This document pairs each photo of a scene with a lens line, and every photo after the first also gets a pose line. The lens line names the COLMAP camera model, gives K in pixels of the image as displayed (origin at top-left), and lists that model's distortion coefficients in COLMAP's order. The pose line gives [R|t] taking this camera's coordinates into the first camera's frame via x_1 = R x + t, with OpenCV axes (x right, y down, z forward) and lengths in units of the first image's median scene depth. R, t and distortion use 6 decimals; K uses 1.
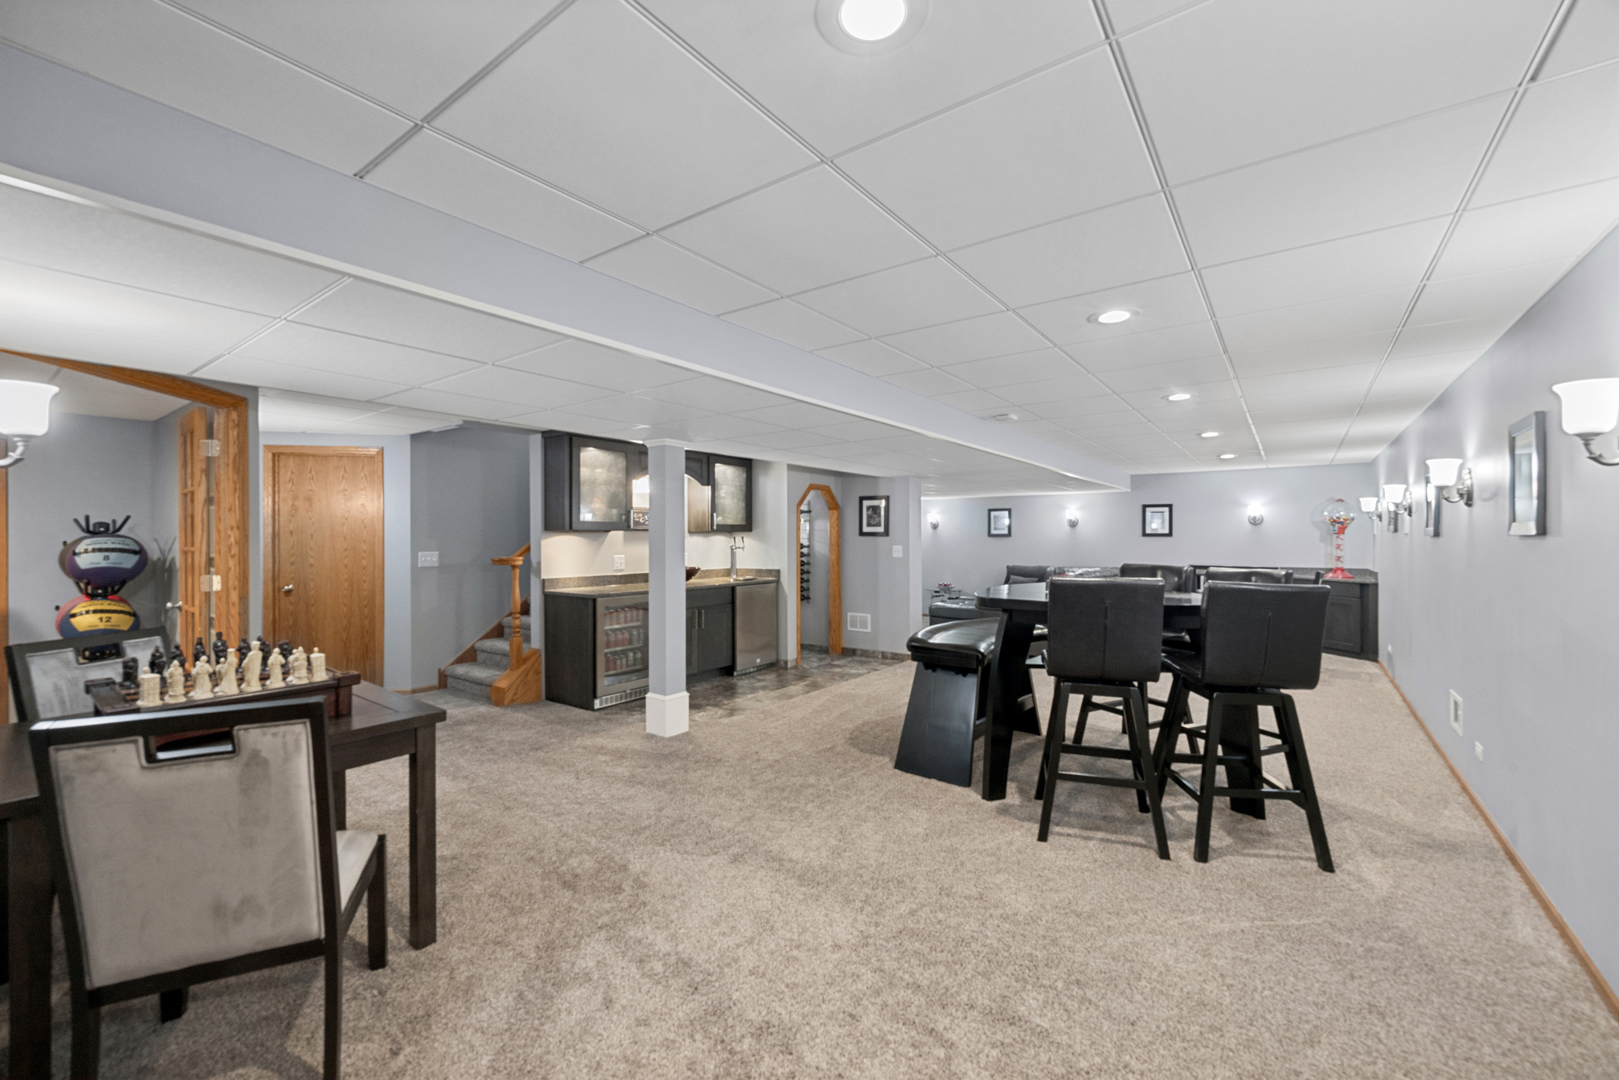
lens RADIAL K [[629.0, 0, 816.6], [0, 629.0, 541.0], [0, 0, 1]] dist [0.002079, -0.000648]
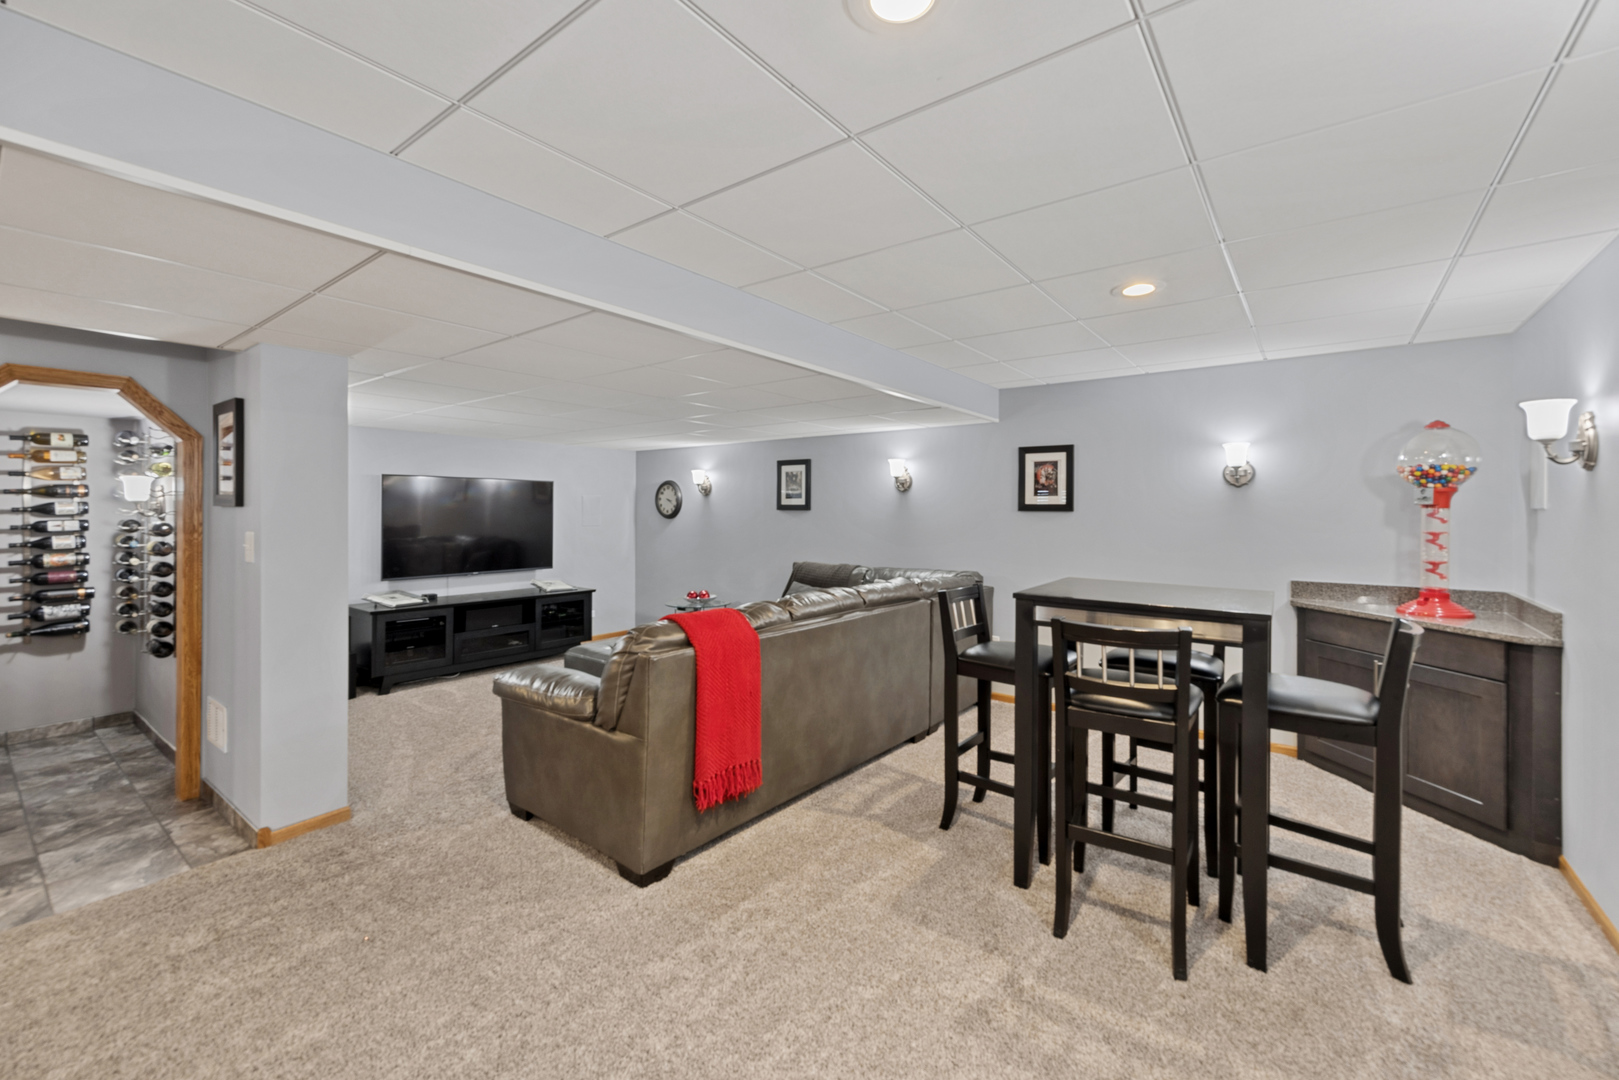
lens RADIAL K [[629.0, 0, 831.2], [0, 629.0, 511.0], [0, 0, 1]] dist [0.002079, -0.000648]
pose [[0.999851, 0.005747, -0.016296, 0.447442], [-0.005852, 0.999962, -0.006402, -0.003616], [0.016258, 0.006497, 0.999847, 0.588216]]
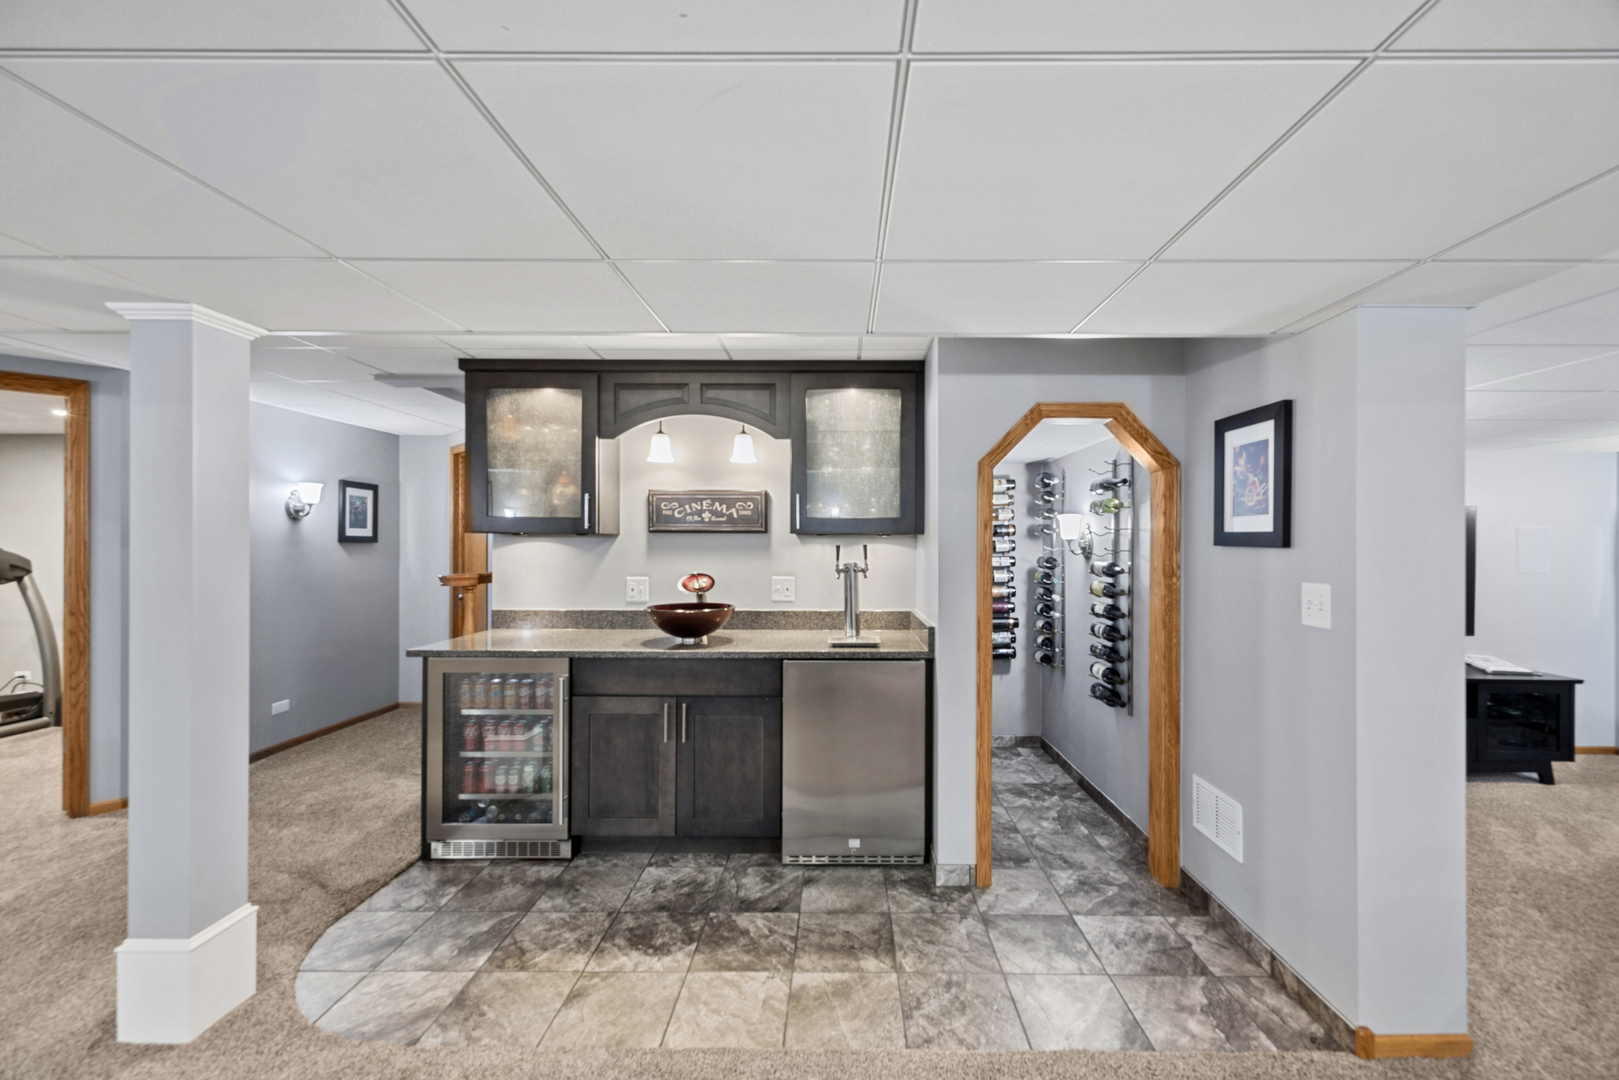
lens RADIAL K [[629.0, 0, 865.5], [0, 629.0, 544.9], [0, 0, 1]] dist [0.002079, -0.000648]
pose [[0.606419, 0.007704, -0.795108, 0.207687], [-0.009895, 0.999949, 0.002142, -0.006379], [0.795083, 0.006569, 0.606465, 0.641464]]
